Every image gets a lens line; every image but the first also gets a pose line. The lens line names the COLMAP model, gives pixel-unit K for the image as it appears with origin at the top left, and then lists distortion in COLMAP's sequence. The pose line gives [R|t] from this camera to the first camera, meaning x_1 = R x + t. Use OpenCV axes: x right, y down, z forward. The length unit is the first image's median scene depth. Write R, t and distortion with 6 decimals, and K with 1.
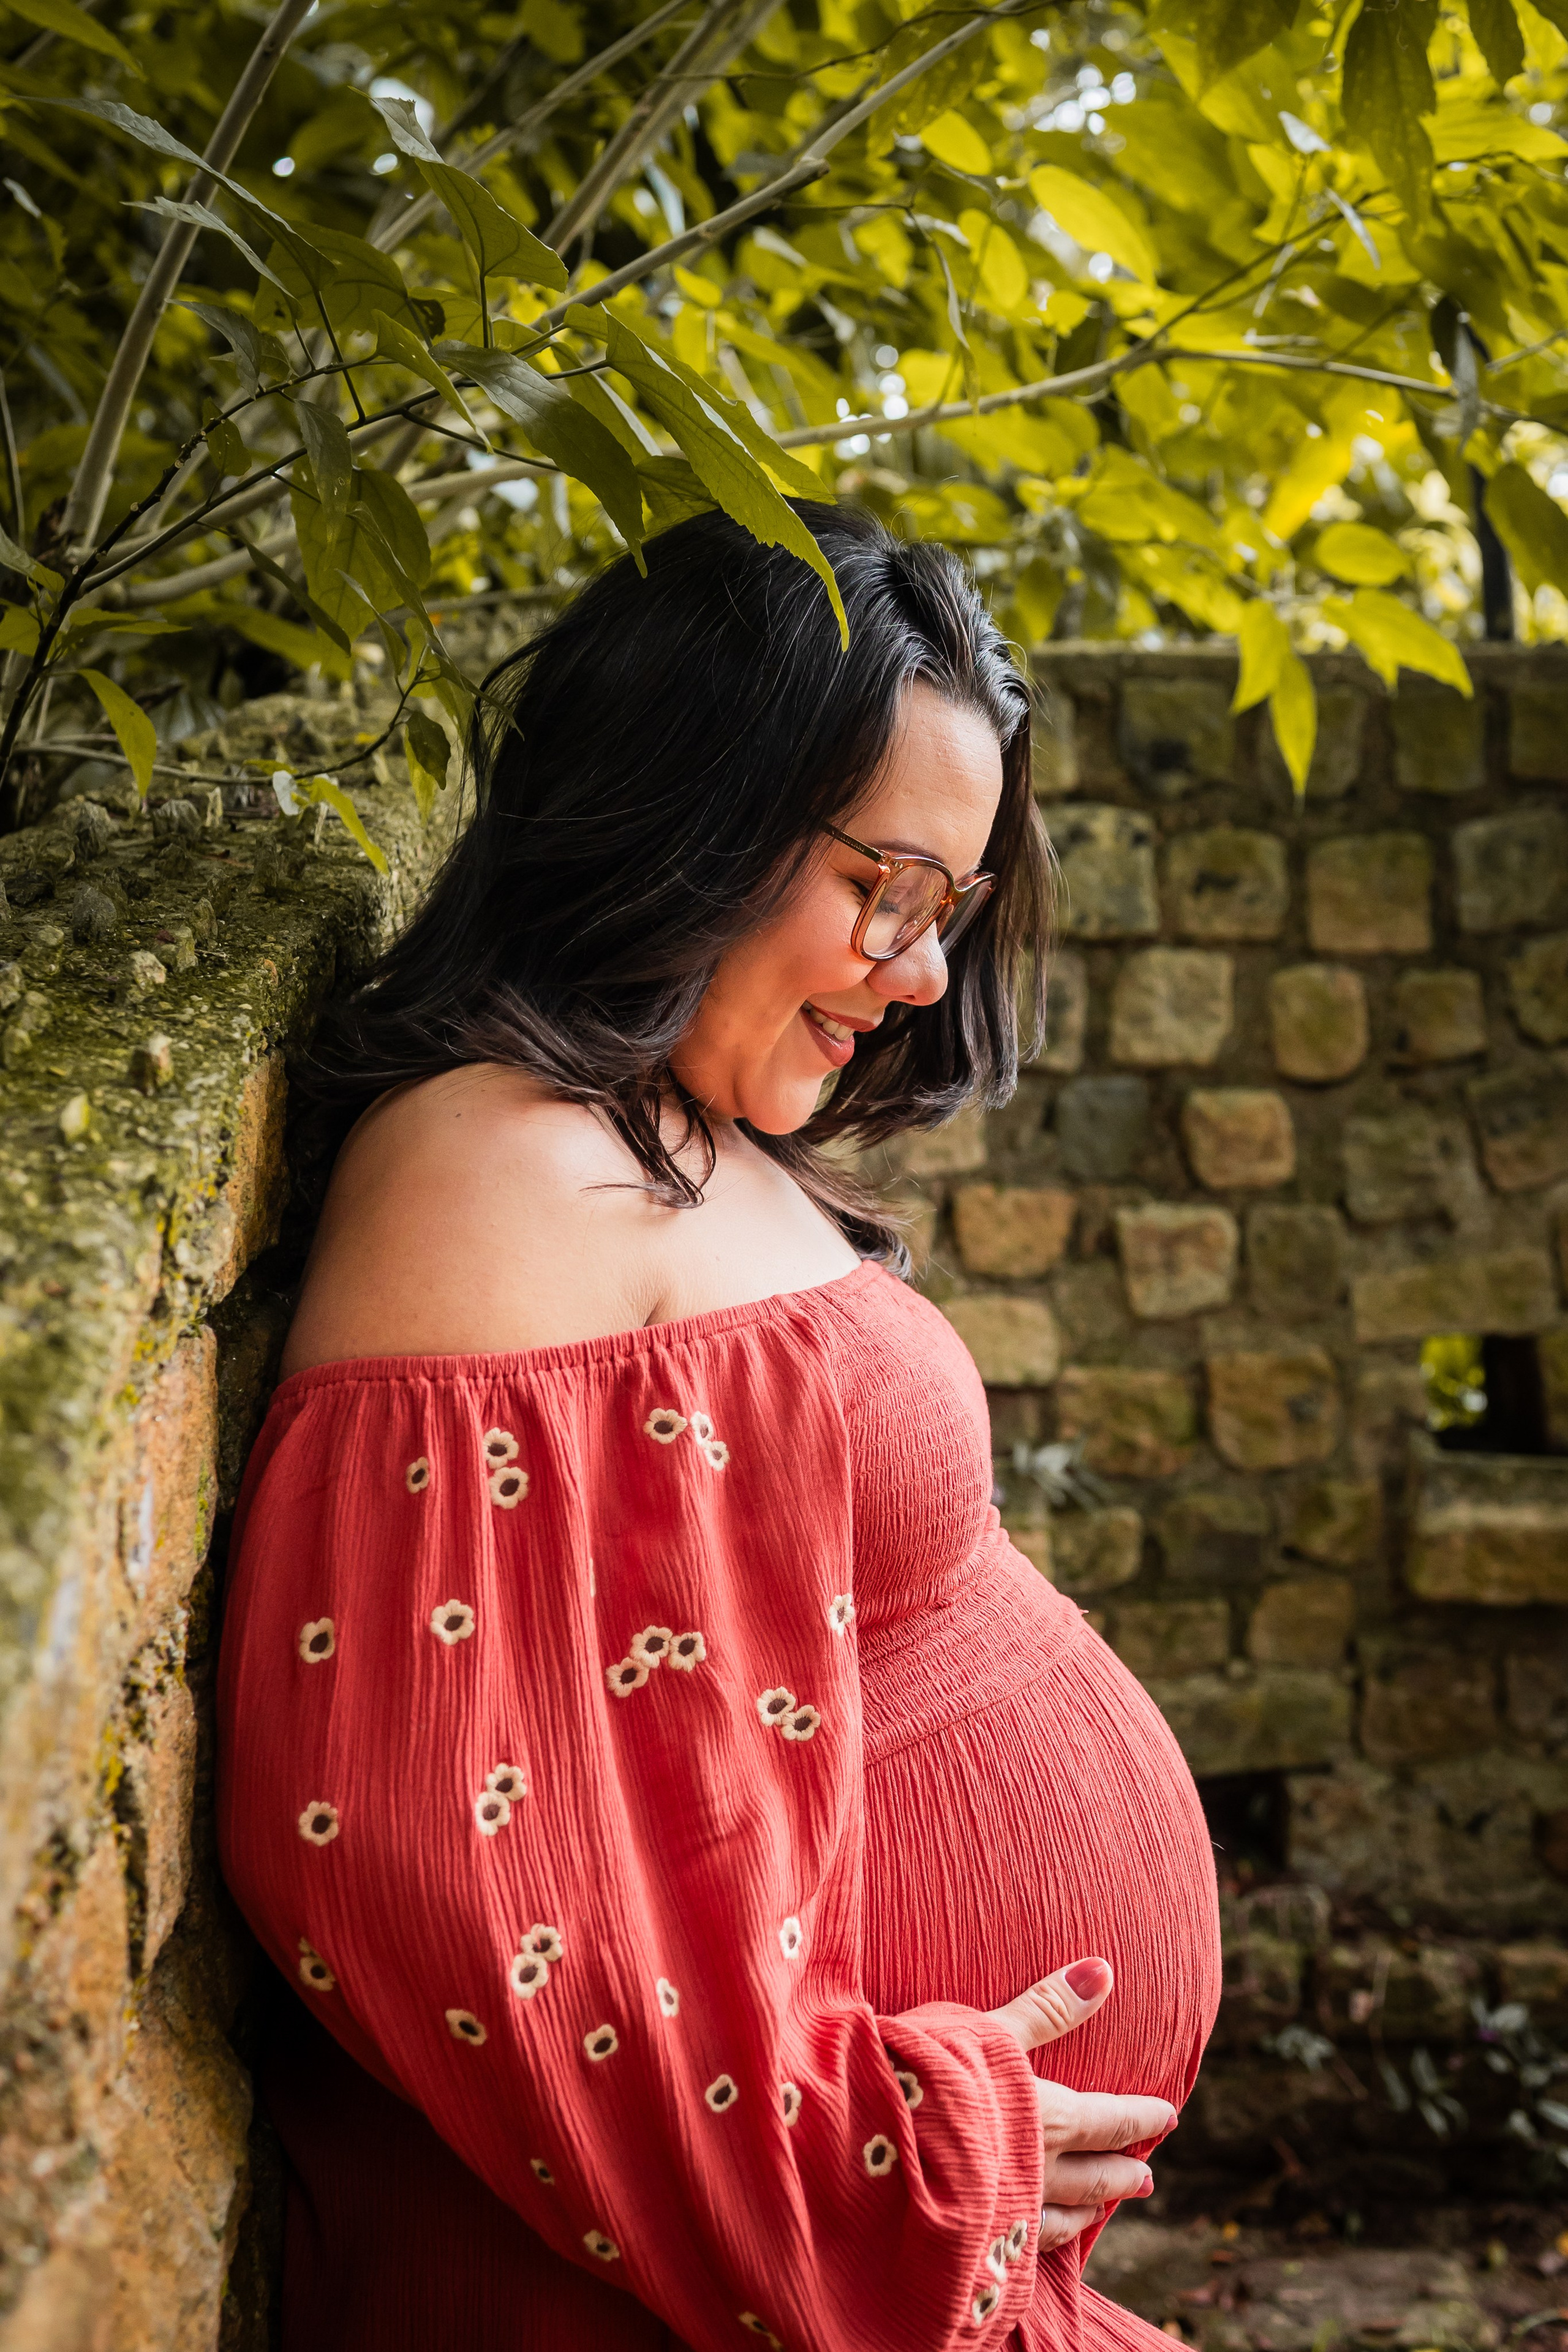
lens RADIAL K [[2998.1, 0, 784.0], [0, 2998.1, 1176.0], [0, 0, 1]] dist [-0.067377, 0.038375]
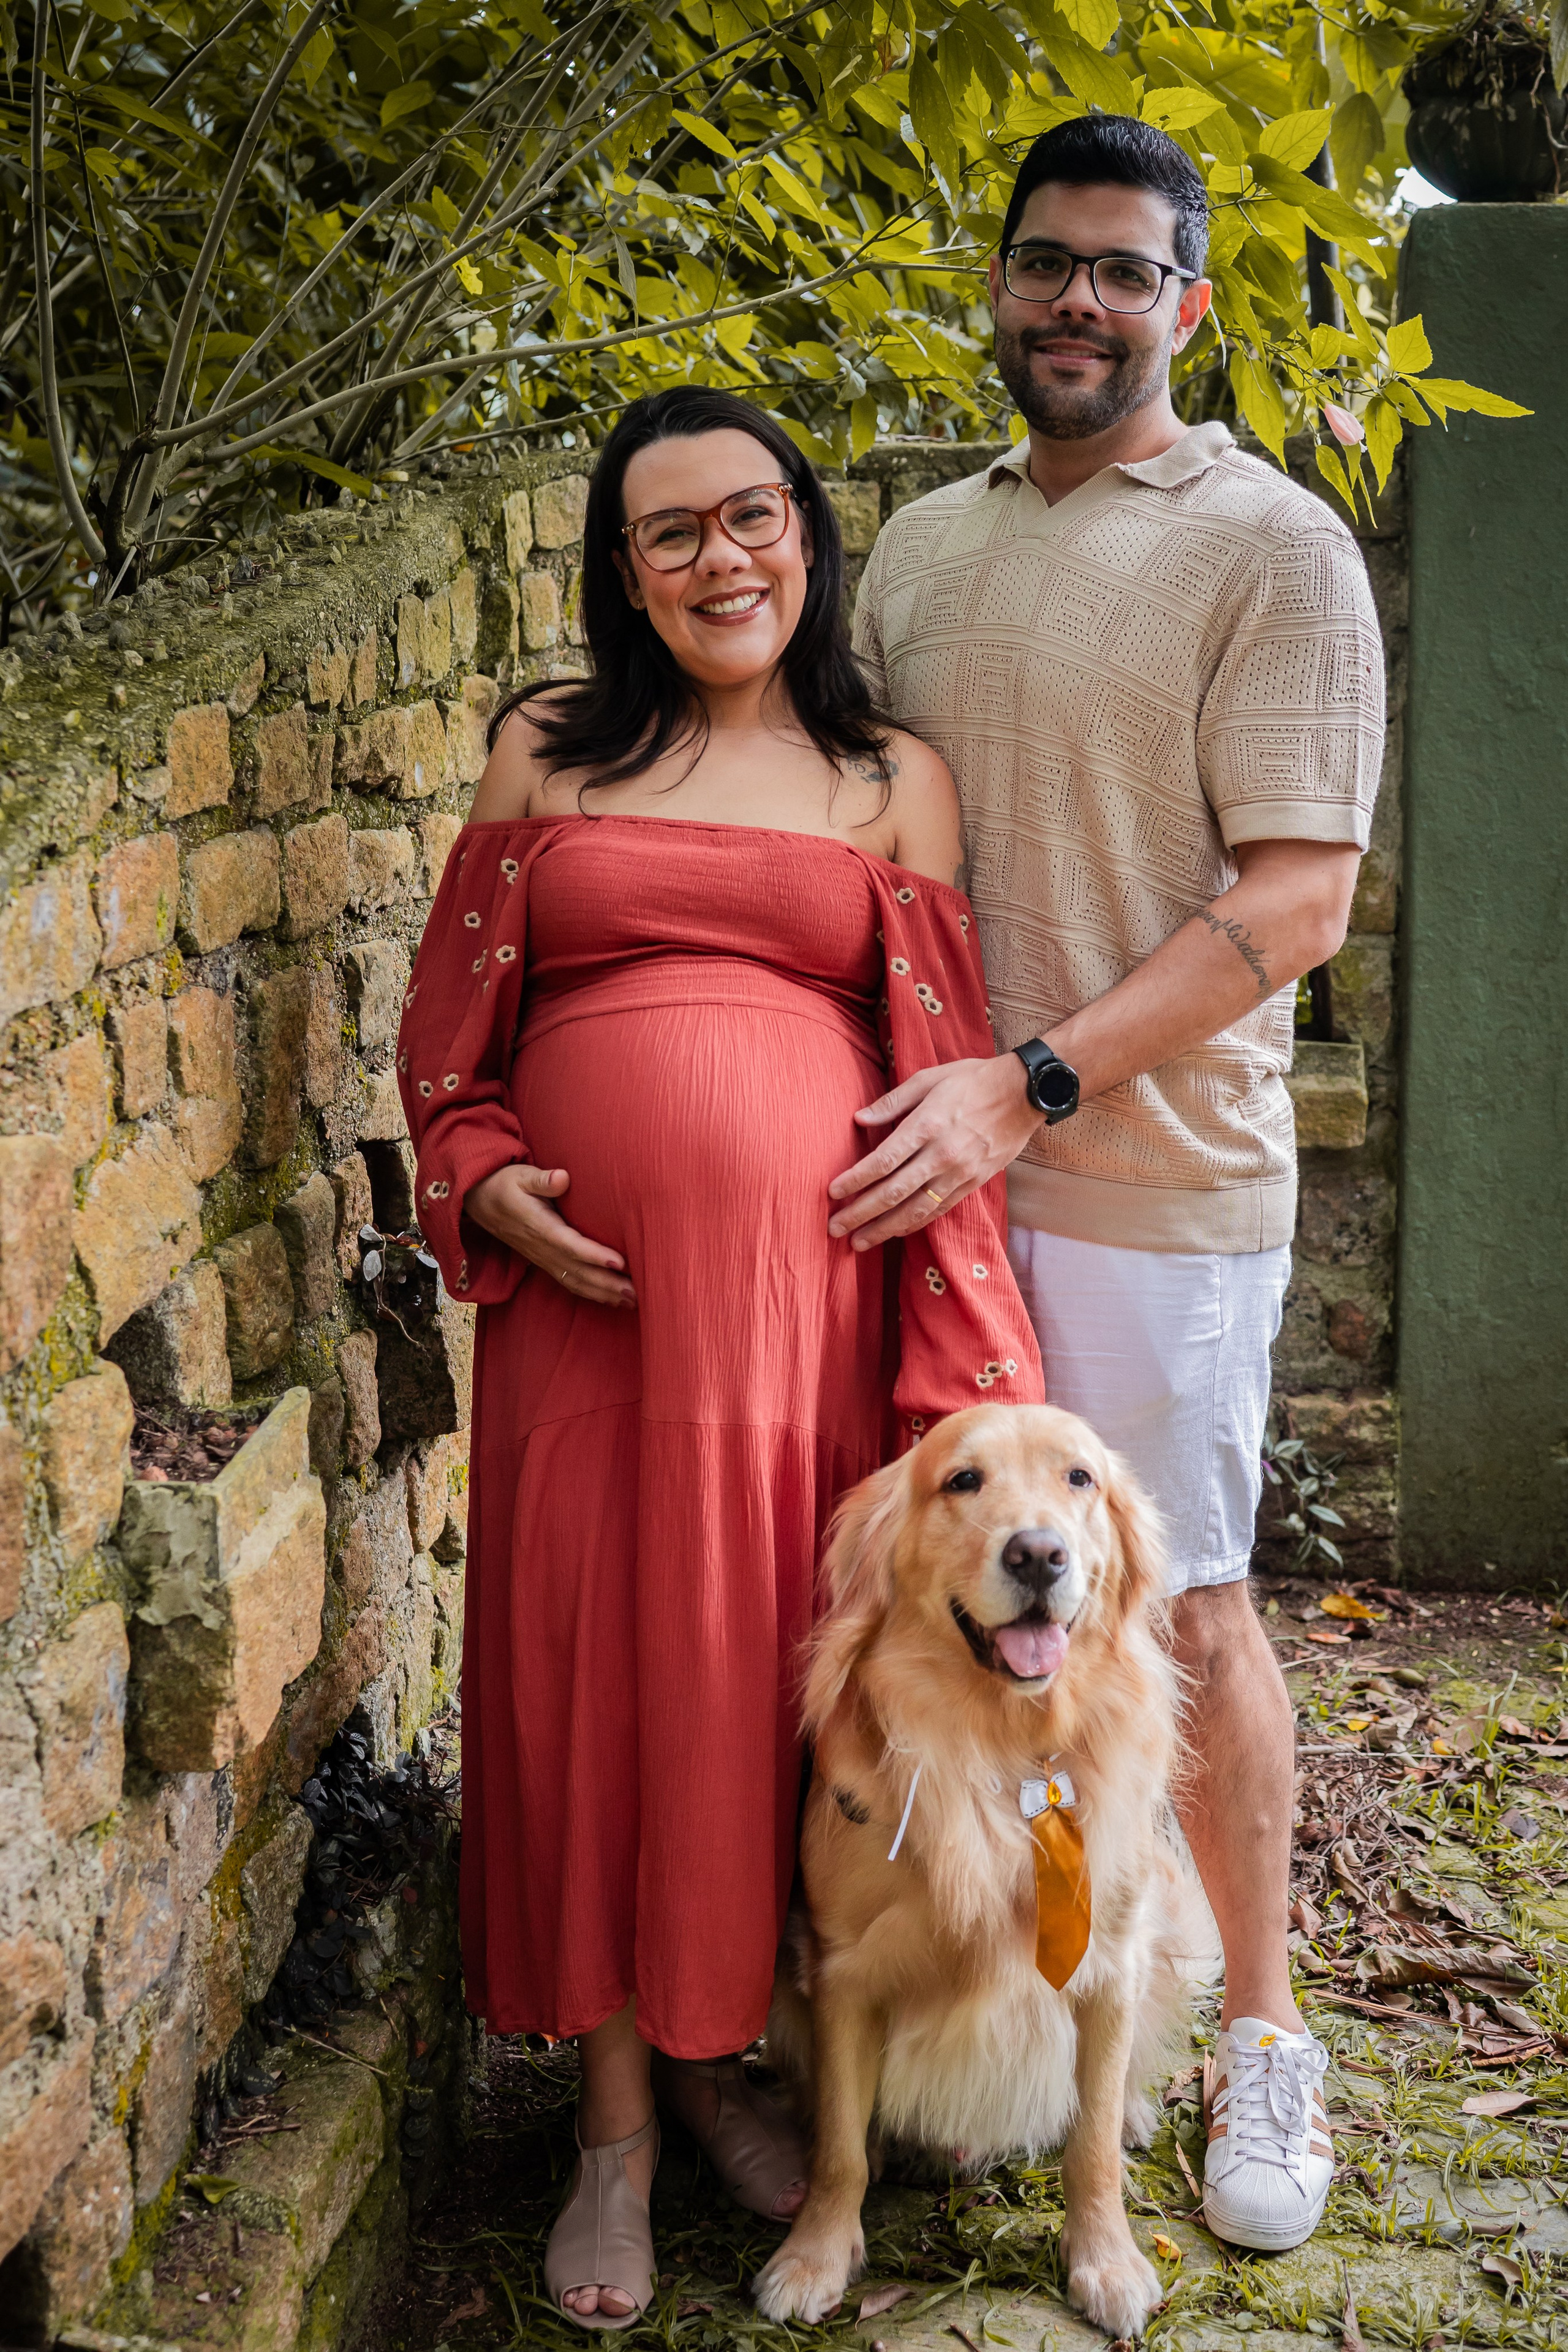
lens RADIAL K [[2998.1, 0, 784.0], [0, 2998.1, 1176.0], [0, 0, 1]] dist [-0.067377, 0.038375]
pose [[0.991633, -0.002918, -0.129056, 0.548705], [0.012673, 0.997116, 0.074823, 0.152654], [0.128466, -0.075833, 0.988810, -1.106366]]
